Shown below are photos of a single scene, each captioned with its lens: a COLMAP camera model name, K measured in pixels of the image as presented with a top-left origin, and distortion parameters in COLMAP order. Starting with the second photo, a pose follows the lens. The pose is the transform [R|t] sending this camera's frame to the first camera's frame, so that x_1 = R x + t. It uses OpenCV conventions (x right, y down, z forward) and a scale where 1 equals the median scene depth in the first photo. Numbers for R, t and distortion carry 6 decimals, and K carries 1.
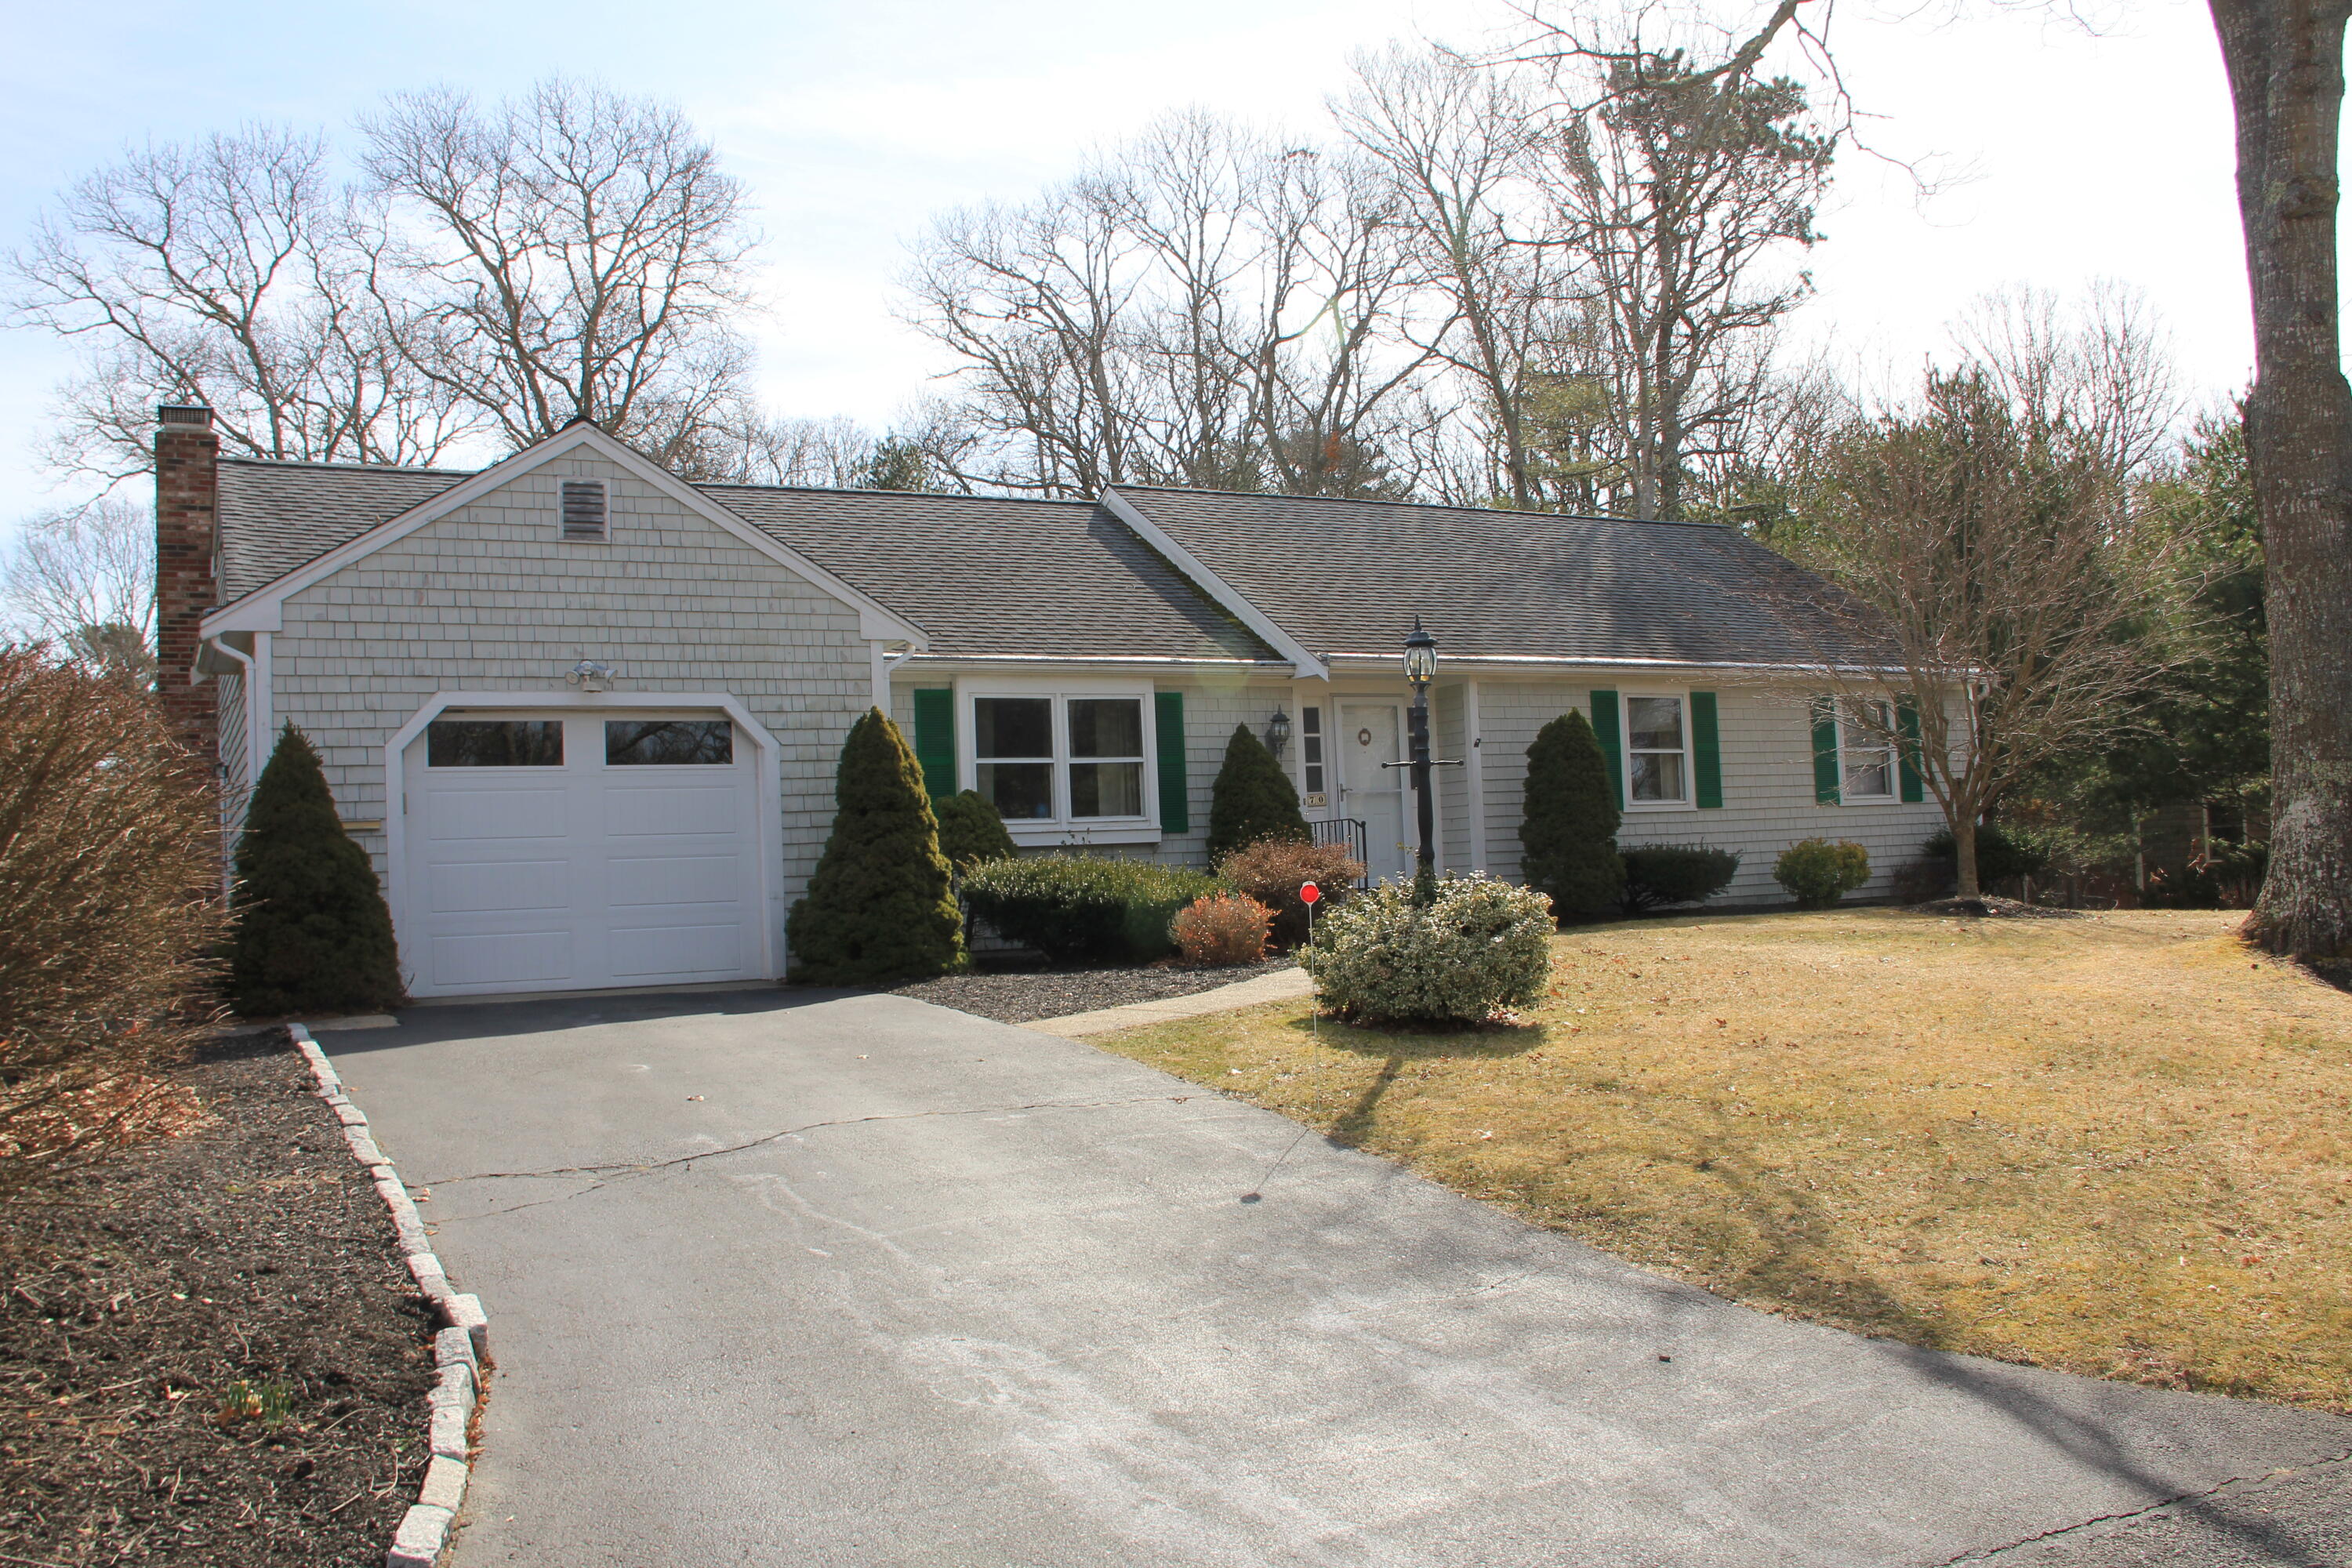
lens RADIAL K [[2013.7, 0, 1176.0], [0, 2013.7, 784.0], [0, 0, 1]] dist [-0.162939, 0.157971]
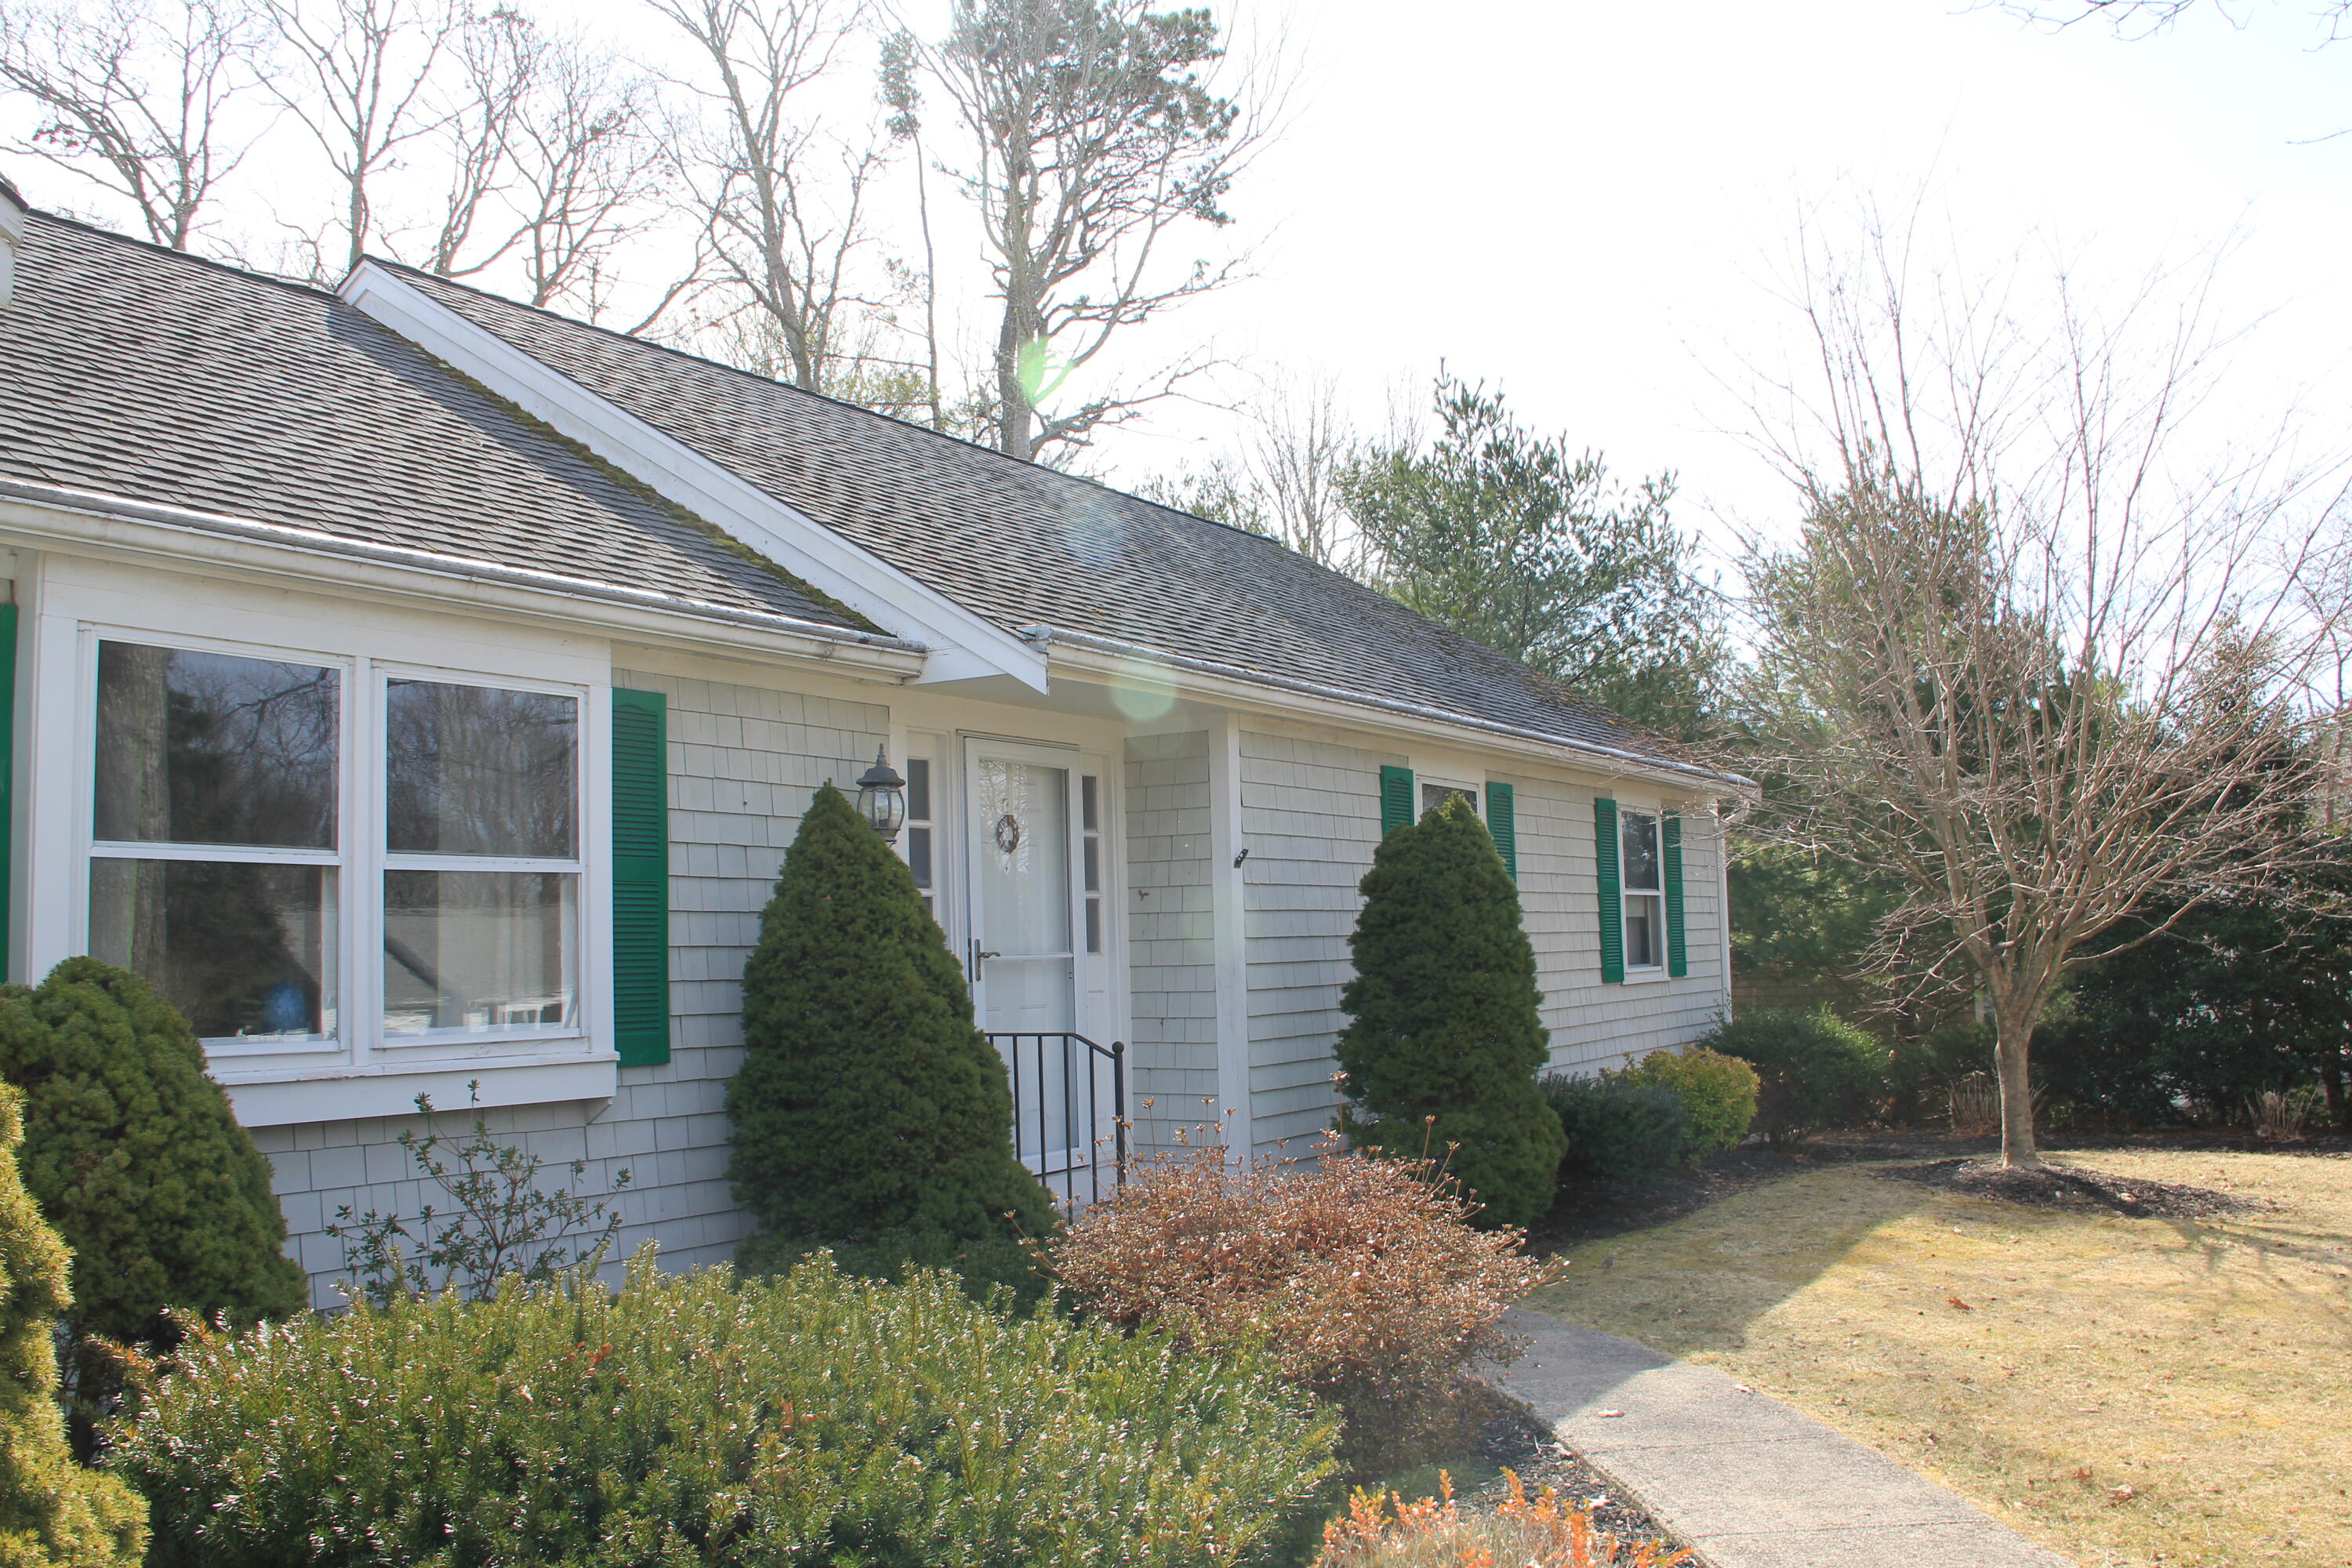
lens RADIAL K [[1961.3, 0, 1166.2], [0, 1961.3, 800.2], [0, 0, 1]] dist [-0.169079, 0.135504]
pose [[0.874854, 0.058131, 0.480886, -0.092238], [-0.035462, 0.997795, -0.056103, -0.008428], [-0.483087, 0.032029, 0.874986, 0.664838]]
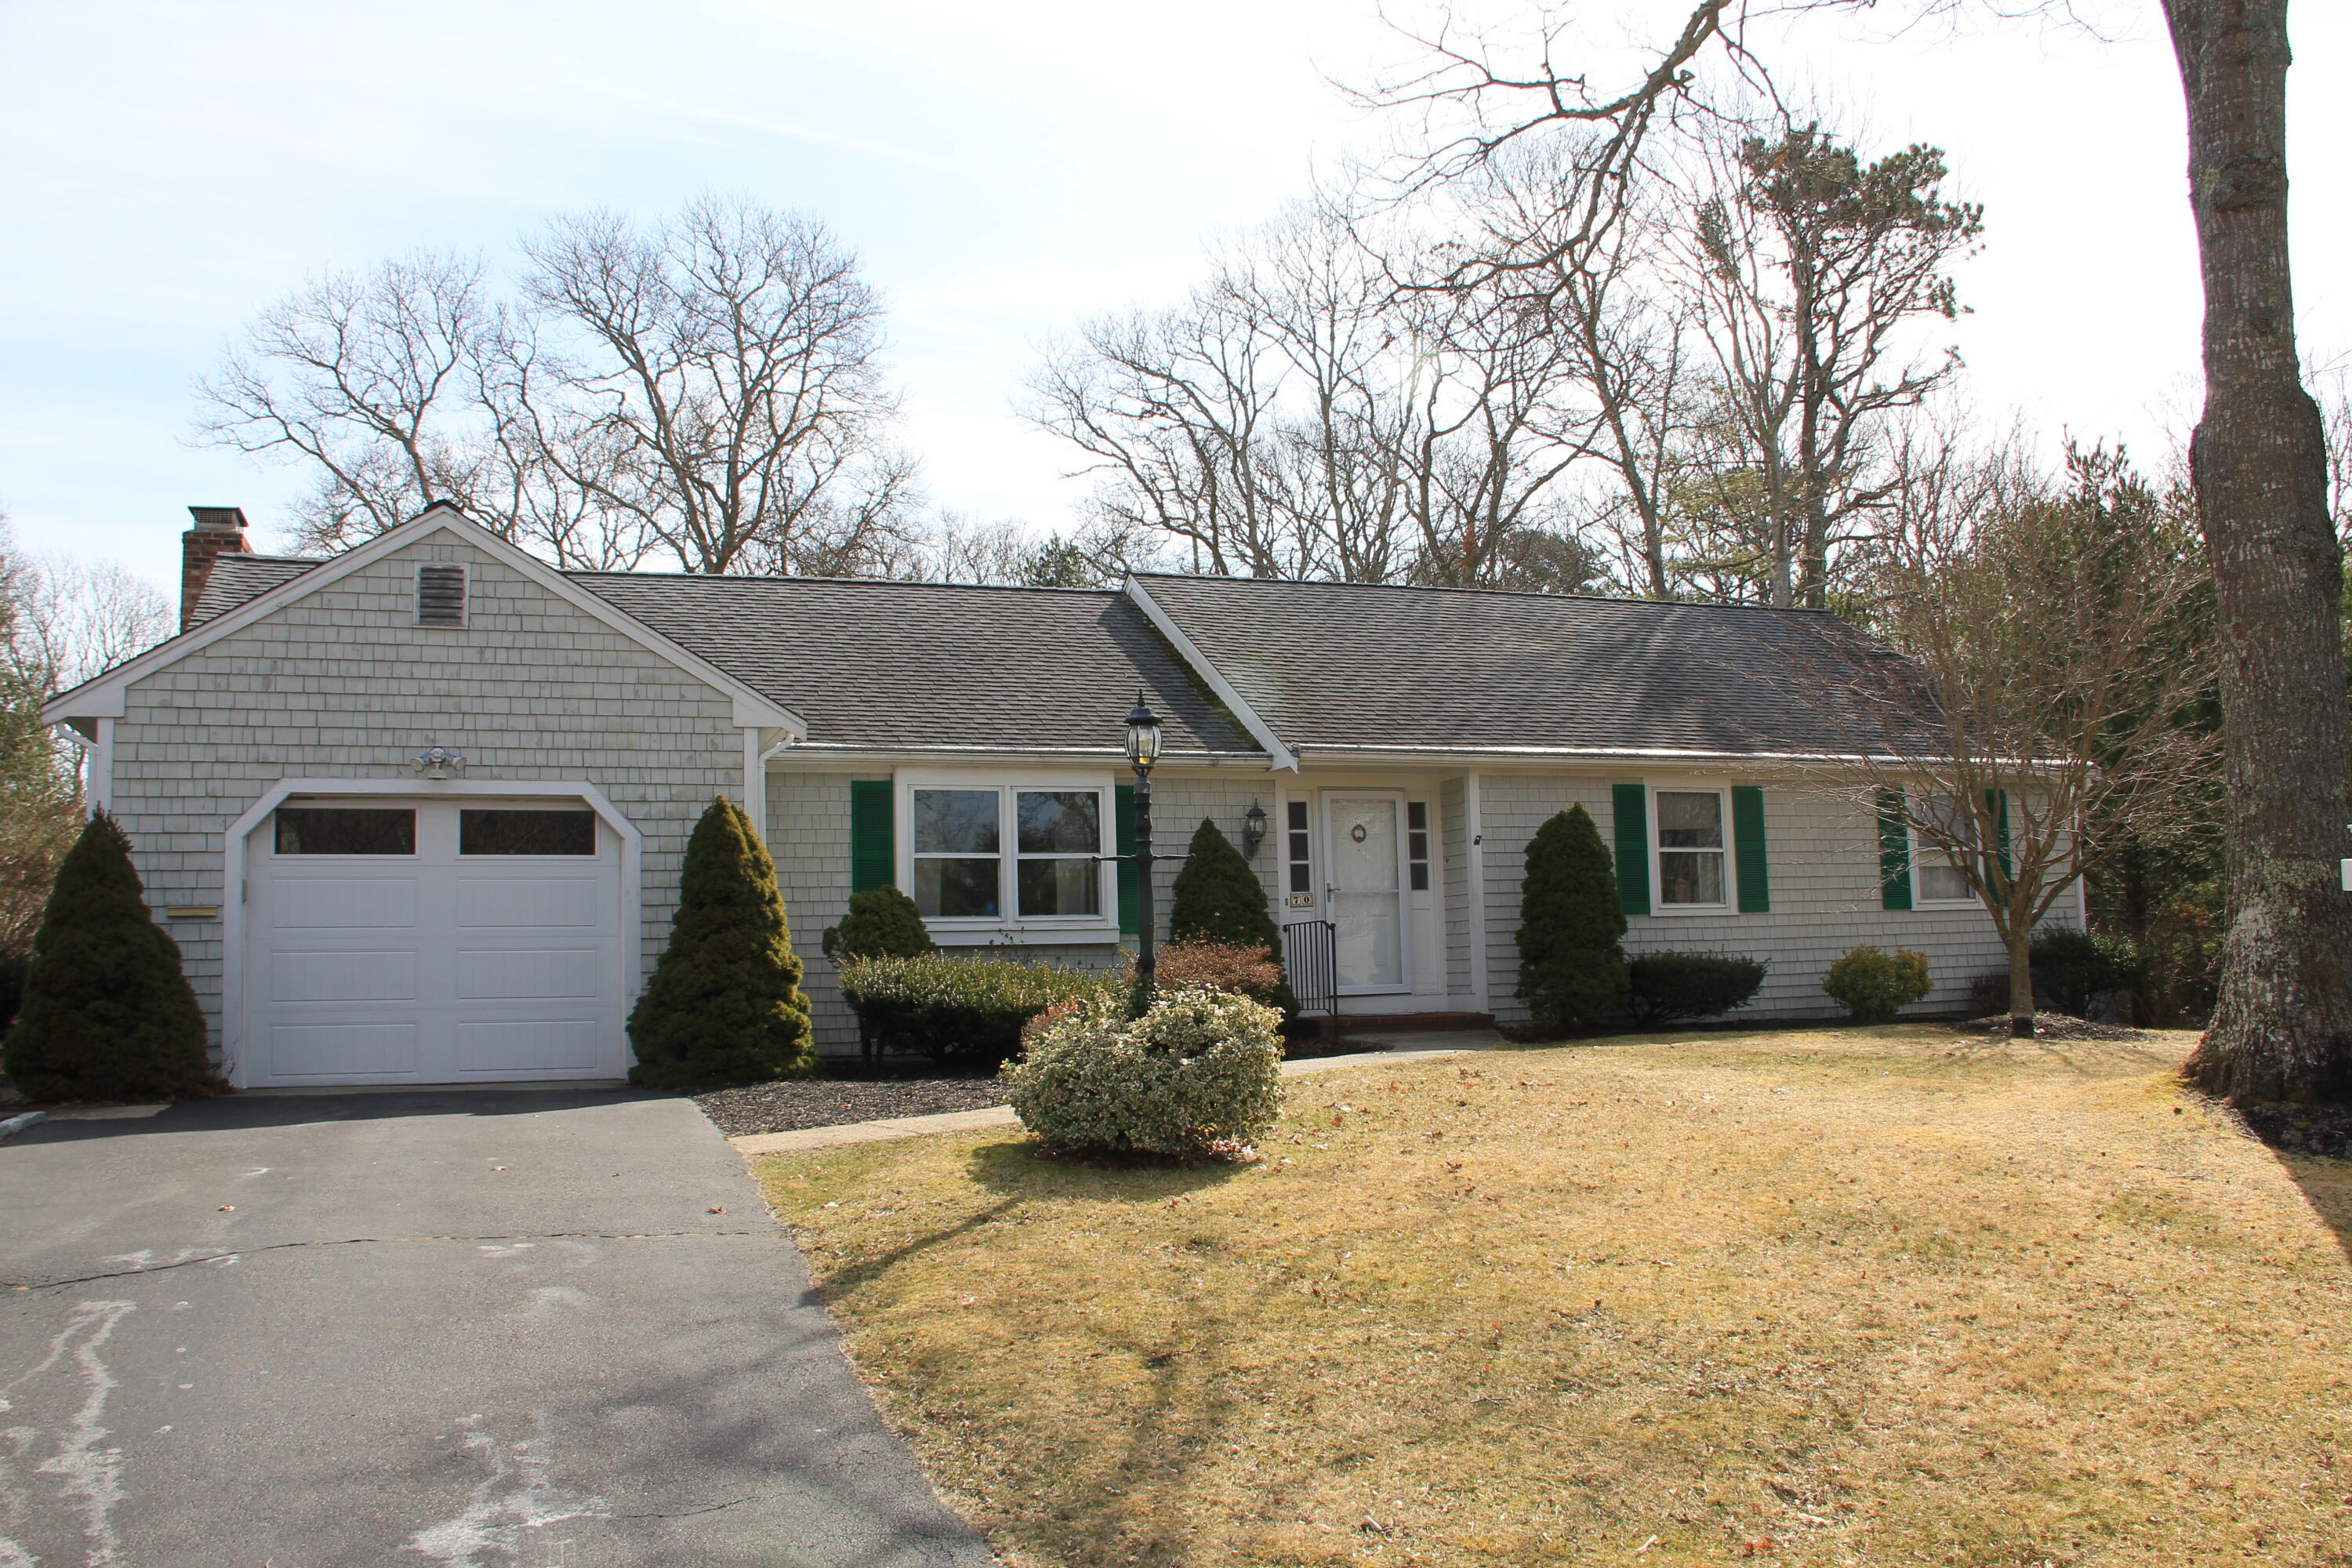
lens RADIAL K [[1961.3, 0, 1166.2], [0, 1961.3, 800.2], [0, 0, 1]] dist [-0.169079, 0.135504]
pose [[0.988642, 0.002458, -0.150267, 0.156668], [-0.008901, 0.999069, -0.042218, 0.000488], [0.150023, 0.043076, 0.987744, 0.091422]]
